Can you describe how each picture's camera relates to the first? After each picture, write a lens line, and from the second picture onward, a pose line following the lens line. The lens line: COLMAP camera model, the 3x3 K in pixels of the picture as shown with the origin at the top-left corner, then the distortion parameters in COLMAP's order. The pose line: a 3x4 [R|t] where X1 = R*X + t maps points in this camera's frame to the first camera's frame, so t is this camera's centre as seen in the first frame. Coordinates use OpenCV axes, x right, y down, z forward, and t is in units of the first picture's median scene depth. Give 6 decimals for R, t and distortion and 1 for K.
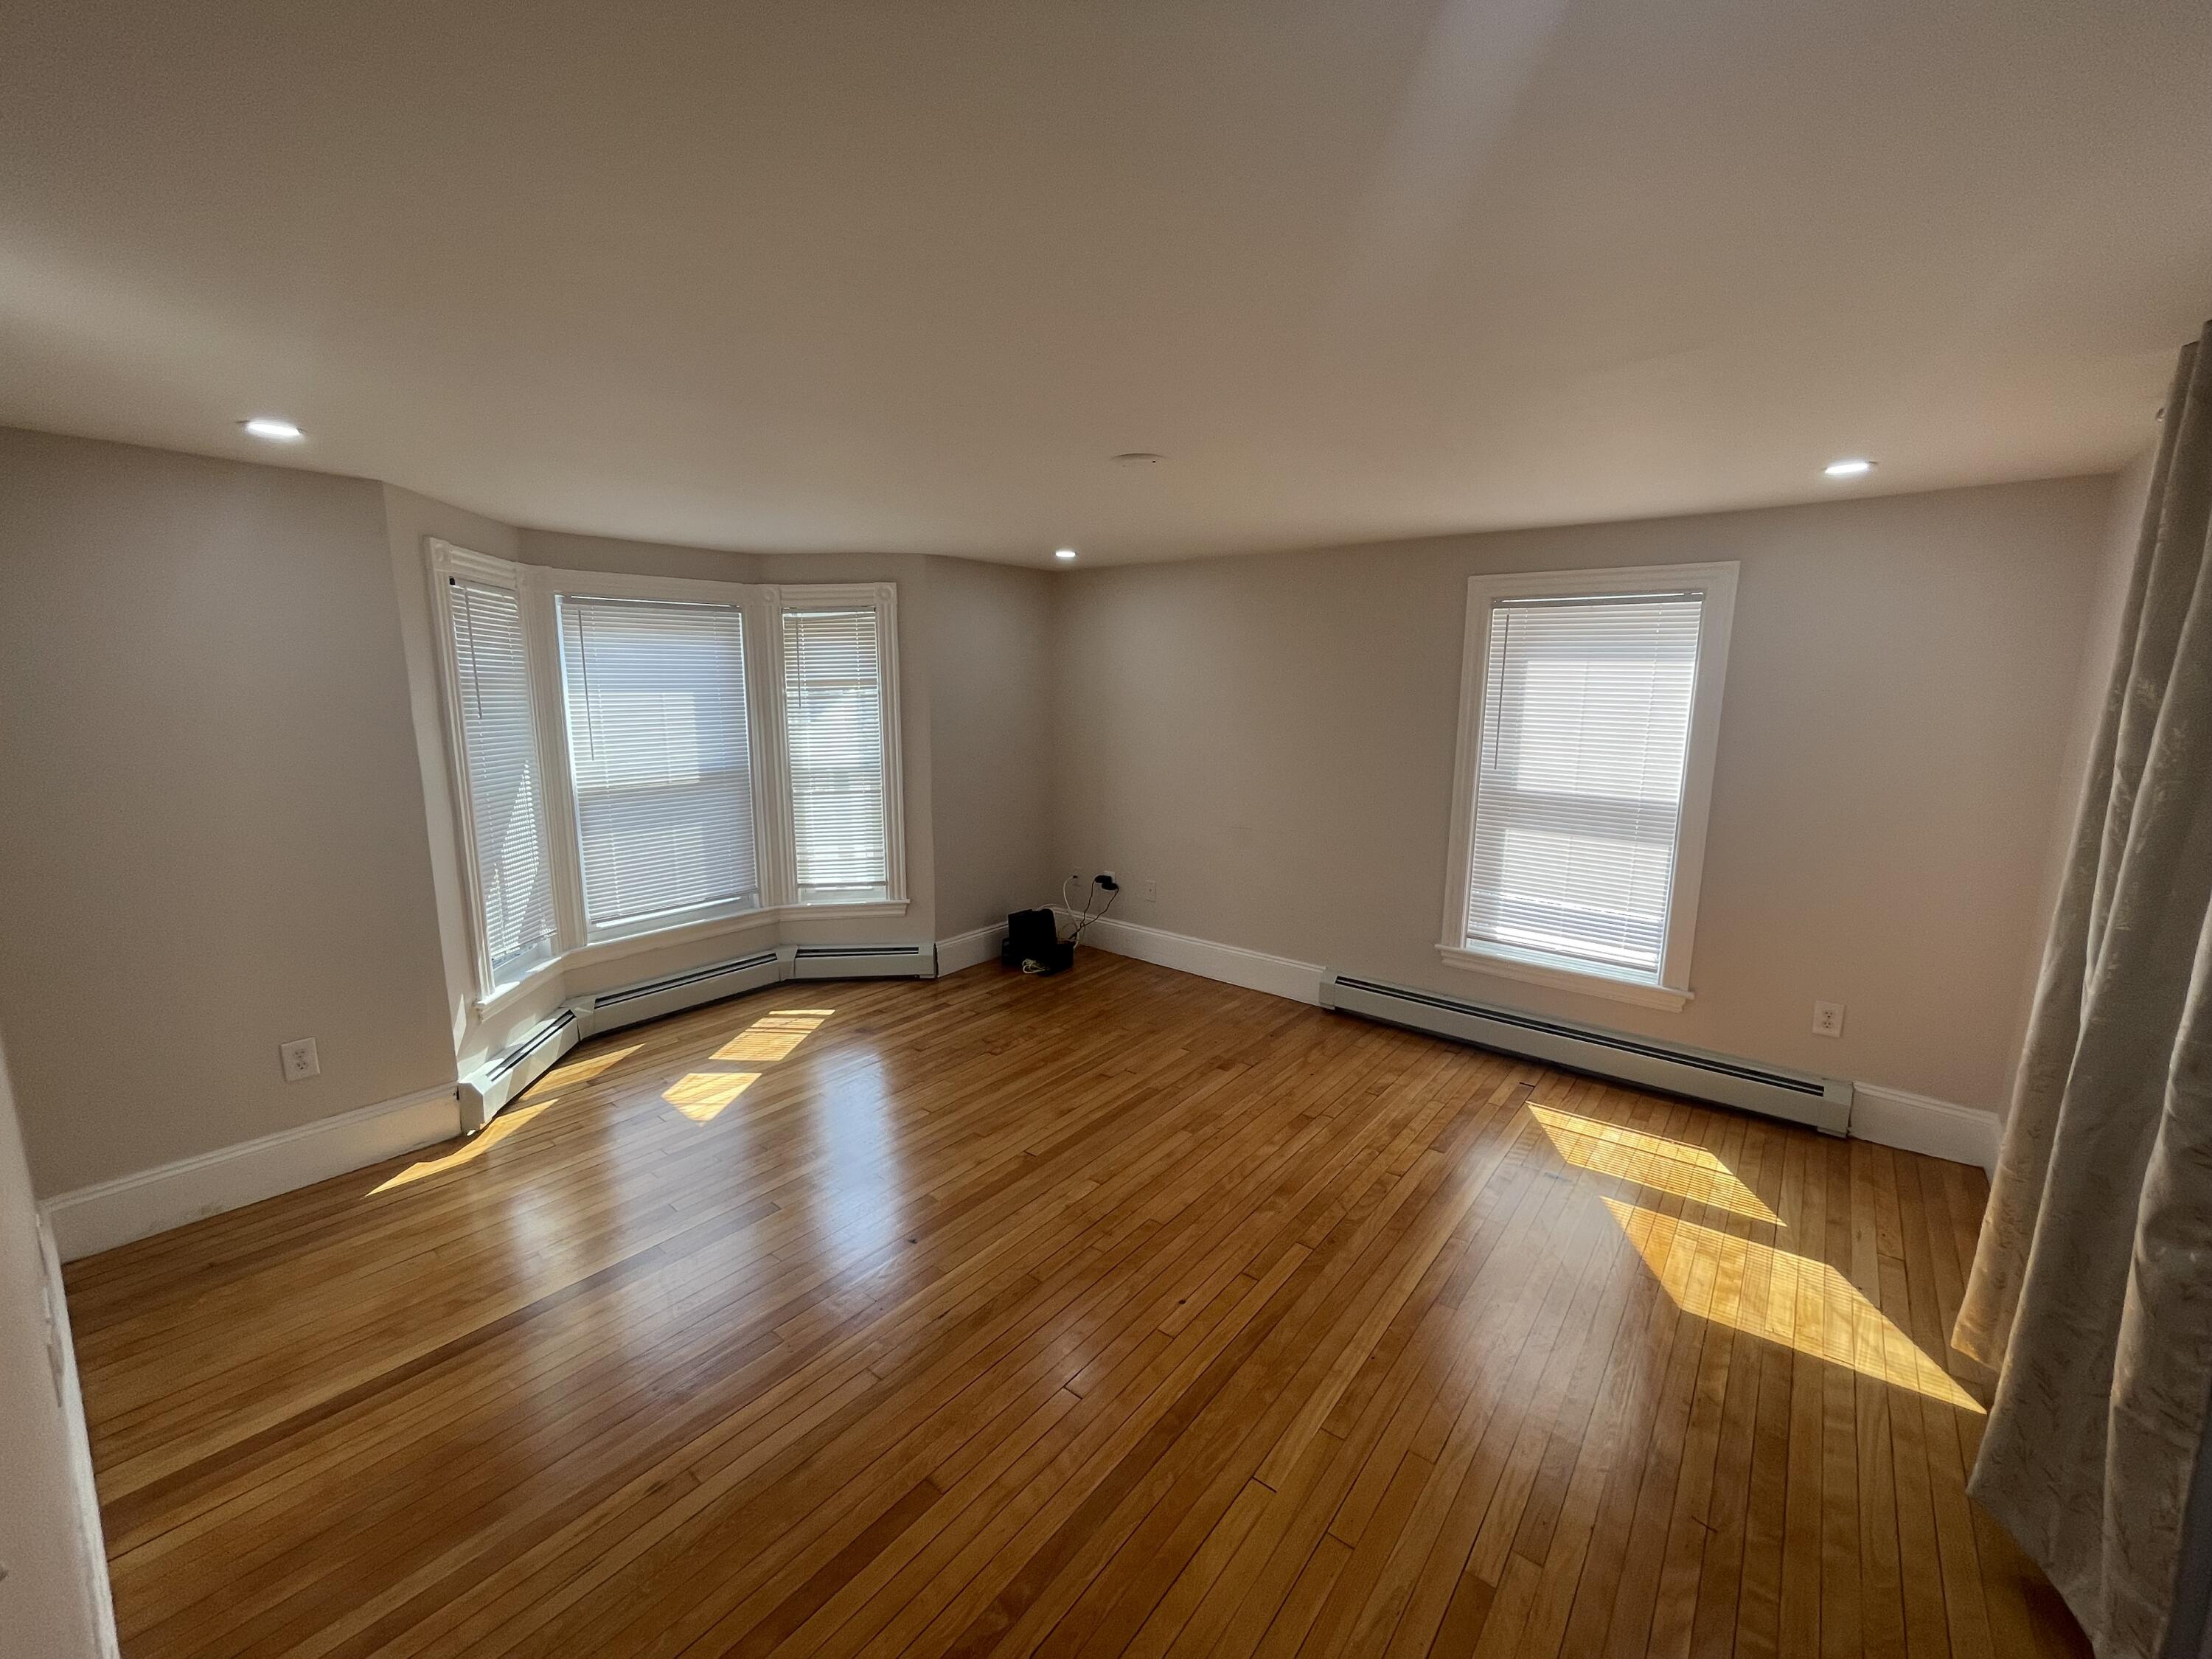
lens RADIAL K [[899.0, 0, 1095.8], [0, 899.0, 827.0], [0, 0, 1]] dist [-0.000900, -0.000157]
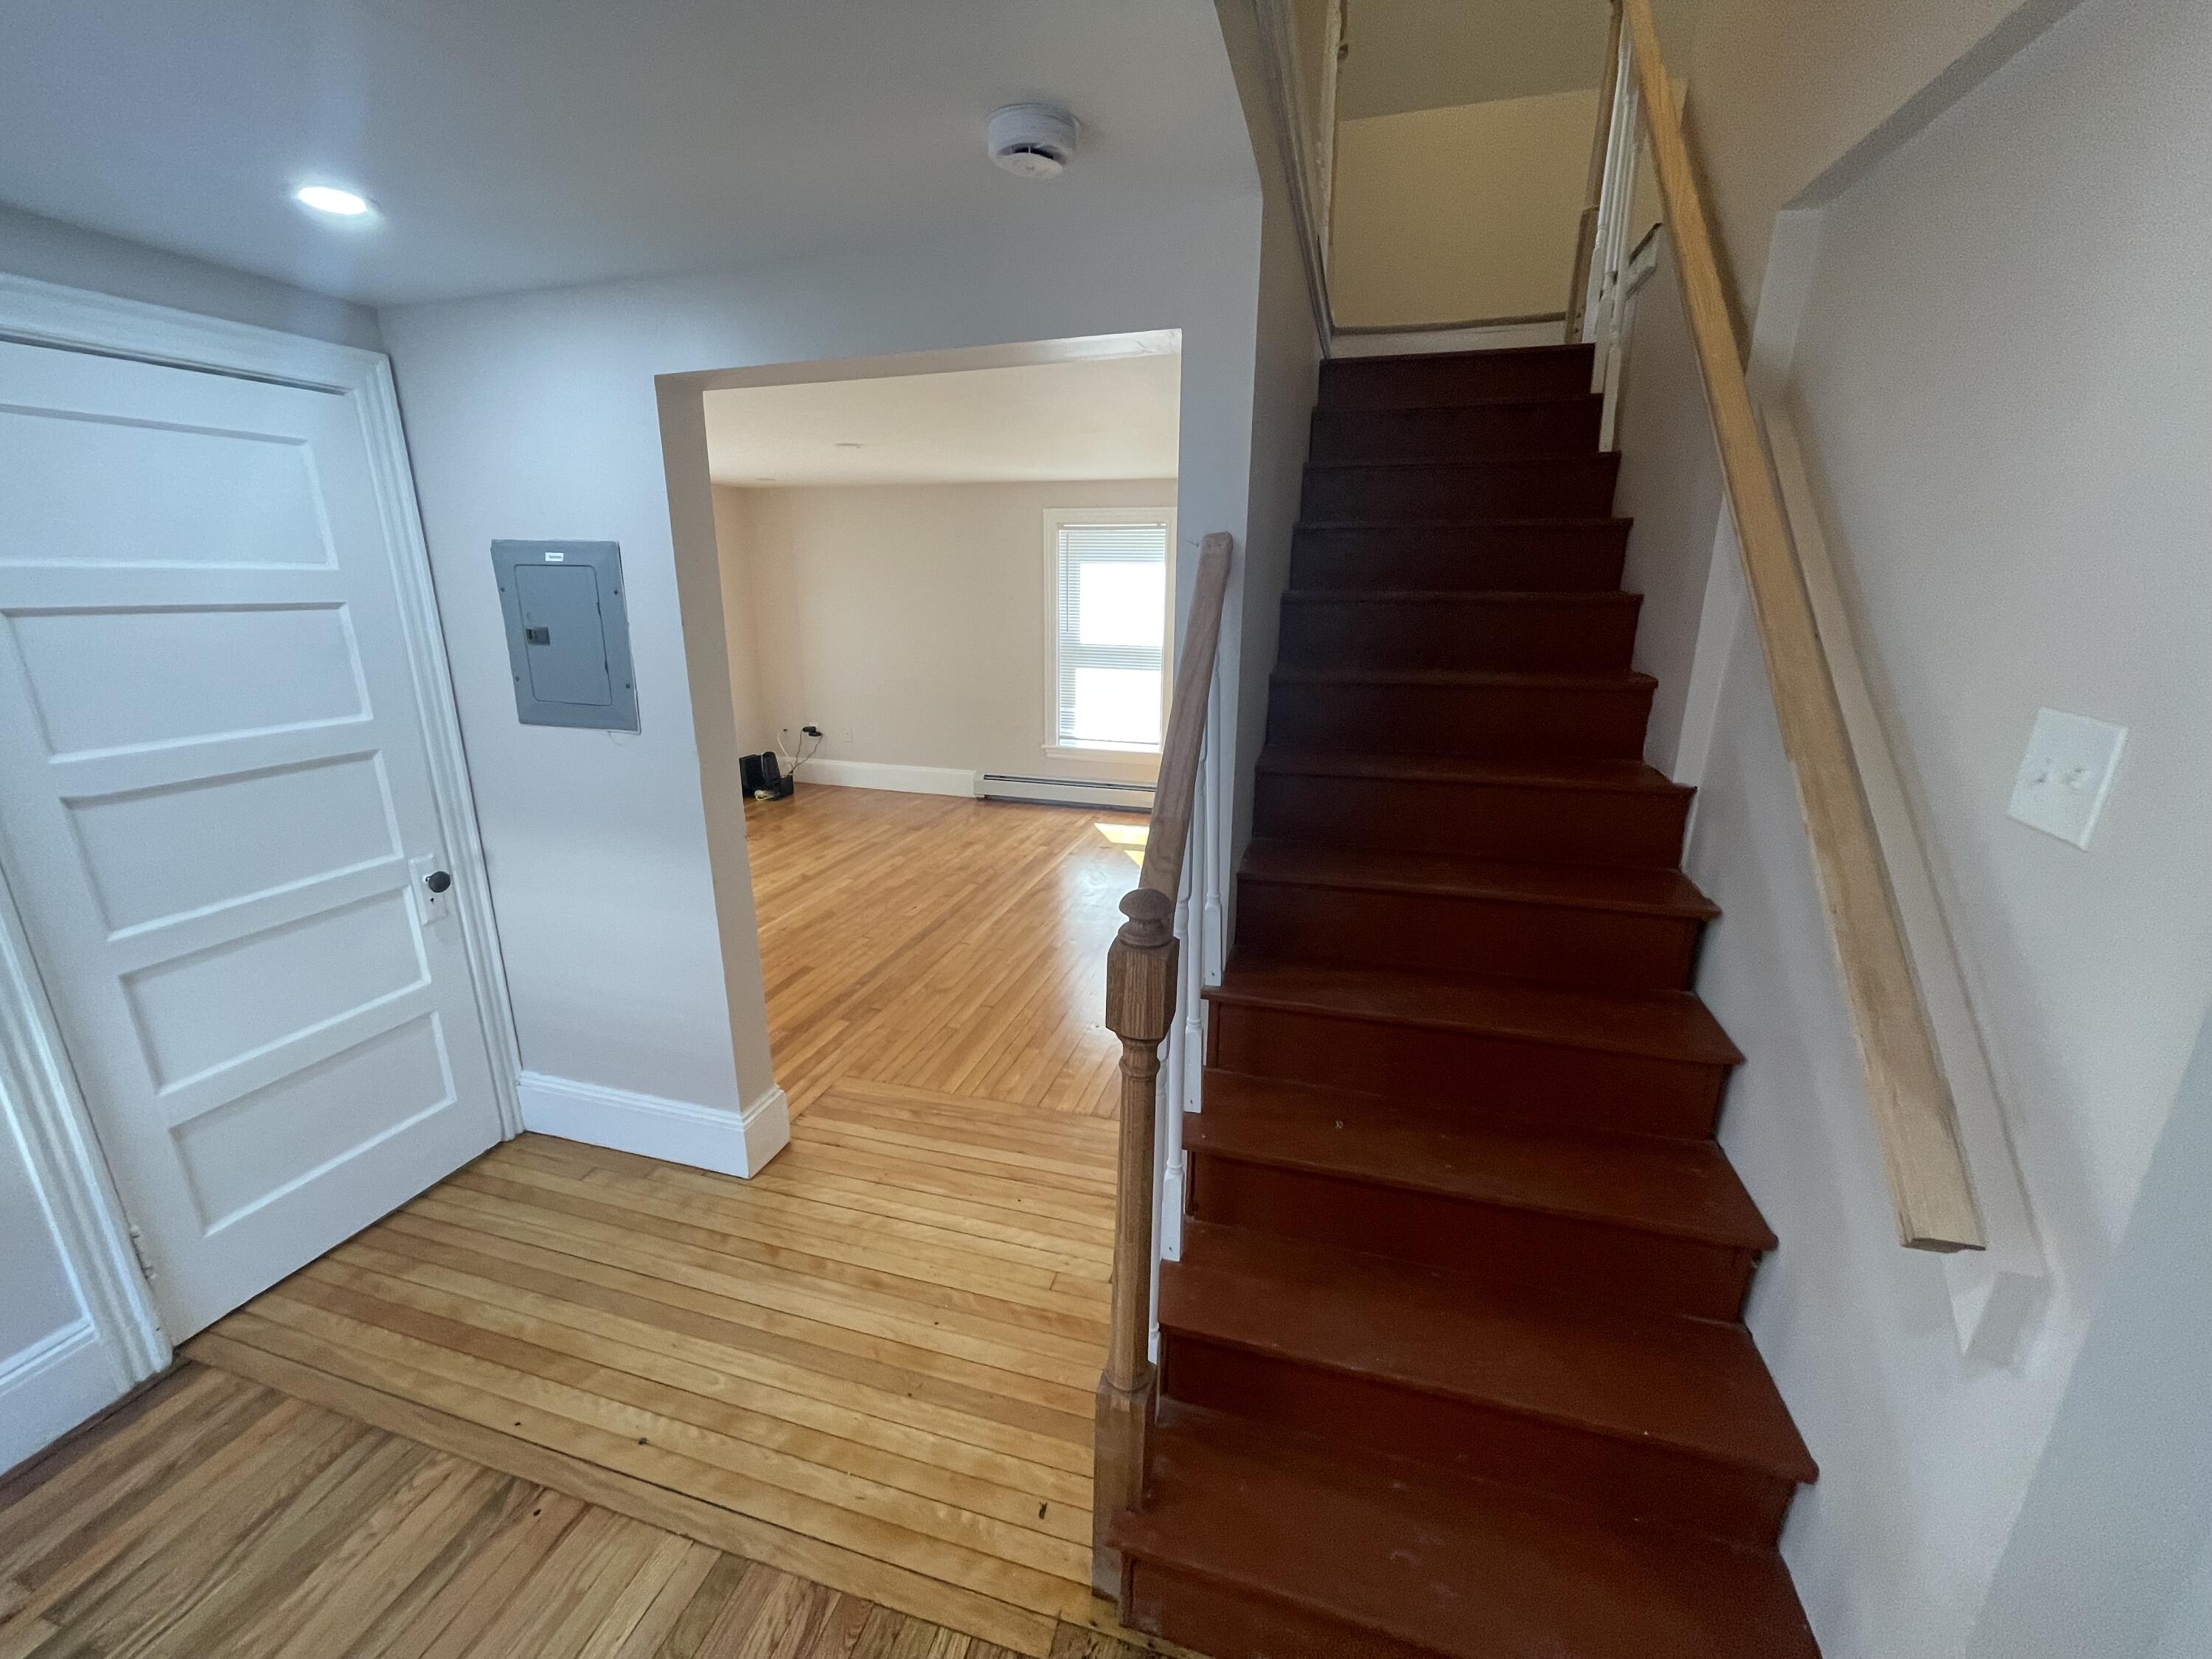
lens RADIAL K [[899.0, 0, 1092.9], [0, 899.0, 822.7], [0, 0, 1]] dist [-0.000900, -0.000157]
pose [[0.924288, -0.100927, 0.368111, -0.162923], [0.064651, 0.991869, 0.109614, 0.115293], [-0.376181, -0.077516, 0.923298, -0.607802]]
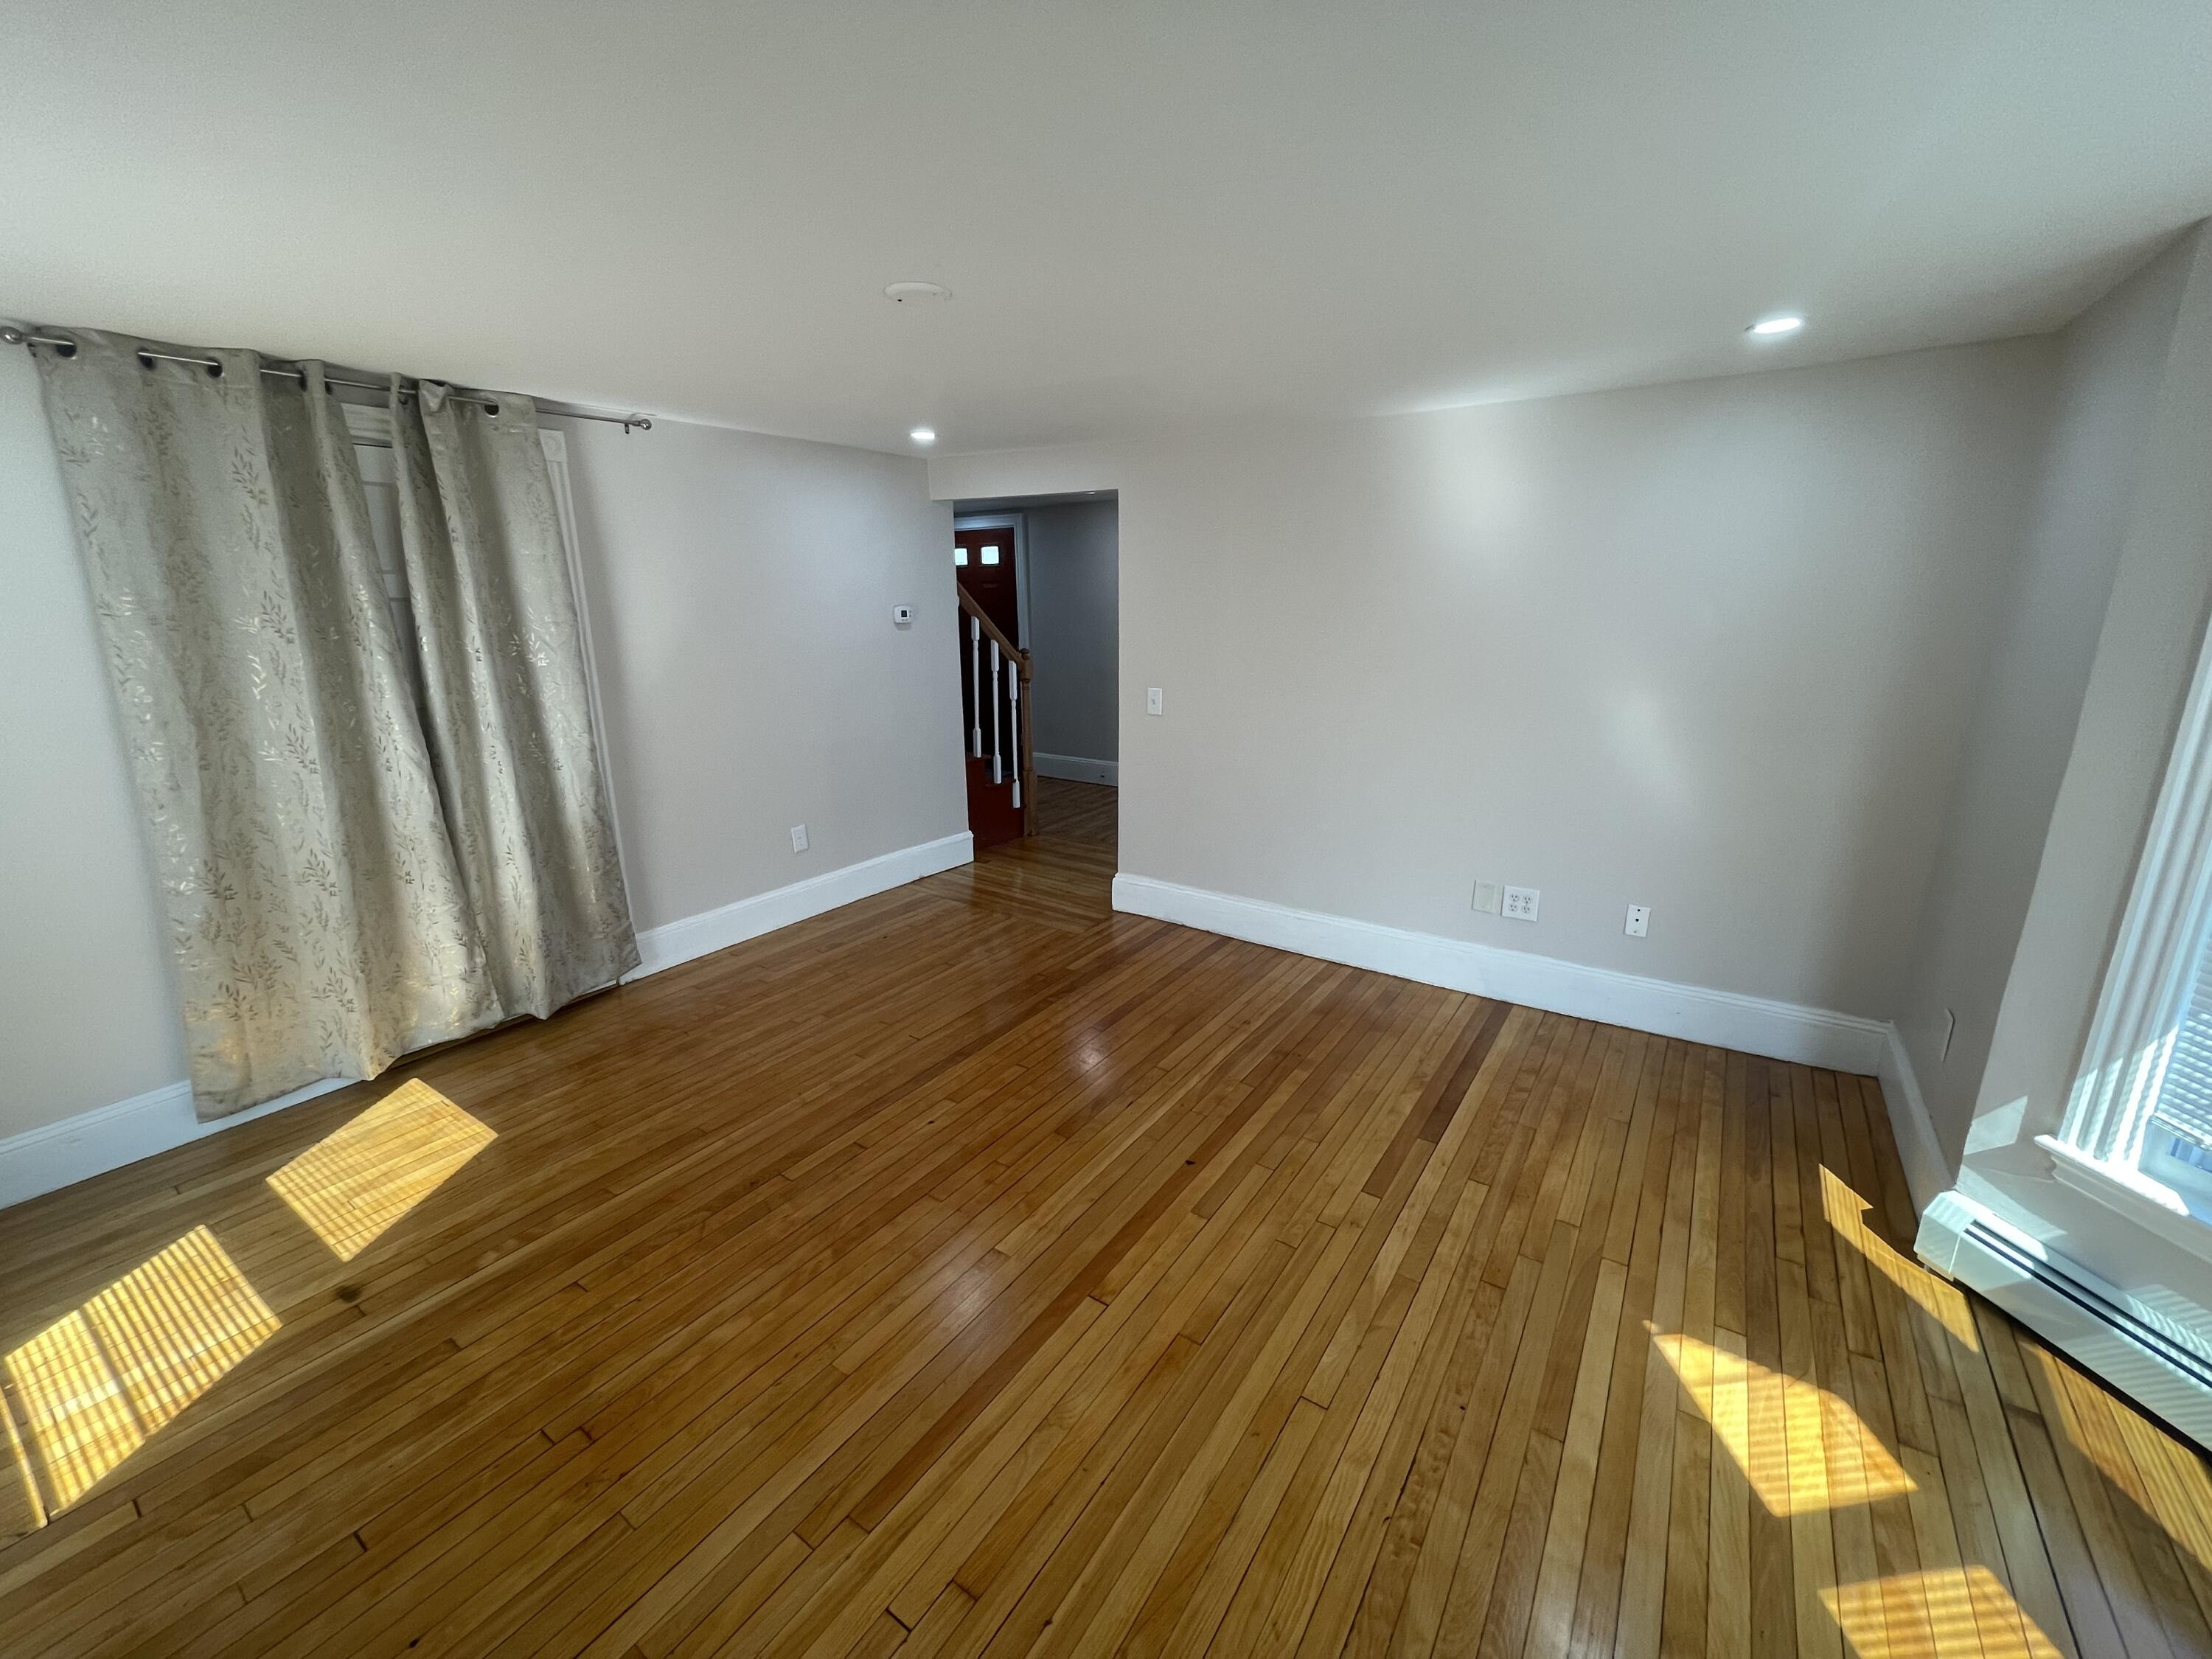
lens RADIAL K [[899.0, 0, 1101.4], [0, 899.0, 817.5], [0, 0, 1]] dist [-0.000900, -0.000157]
pose [[-0.996657, 0.024572, -0.077911, -0.029496], [-0.009838, 0.910653, 0.413056, -0.217854], [0.081100, 0.412442, -0.907367, 1.320432]]
